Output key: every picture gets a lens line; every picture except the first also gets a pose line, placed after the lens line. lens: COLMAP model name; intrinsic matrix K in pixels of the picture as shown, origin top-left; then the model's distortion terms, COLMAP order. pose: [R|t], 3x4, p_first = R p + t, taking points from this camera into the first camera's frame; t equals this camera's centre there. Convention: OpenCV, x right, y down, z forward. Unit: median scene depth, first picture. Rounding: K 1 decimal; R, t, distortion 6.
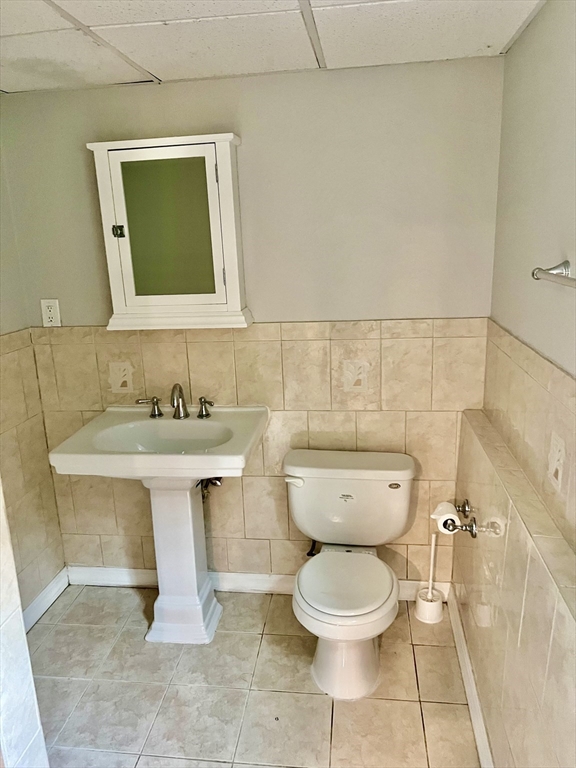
lens RADIAL K [[575.3, 0, 287.3], [0, 575.3, 384.1], [0, 0, 1]] dist [0.015246, -0.005200]
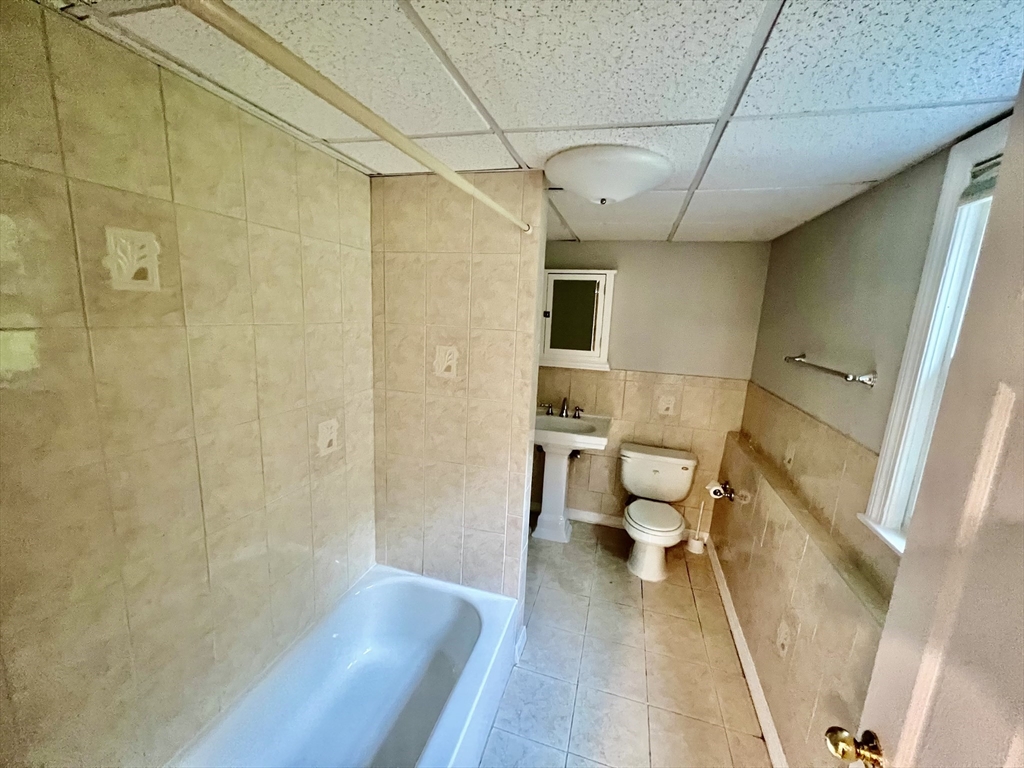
lens RADIAL K [[409.0, 0, 512.5], [0, 409.0, 384.9], [0, 0, 1]] dist [0.000496, 0.000039]
pose [[0.984856, 0.112078, -0.132278, -0.191887], [-0.121360, 0.990523, -0.064304, 0.064713], [0.123817, 0.079383, 0.989125, -0.321408]]
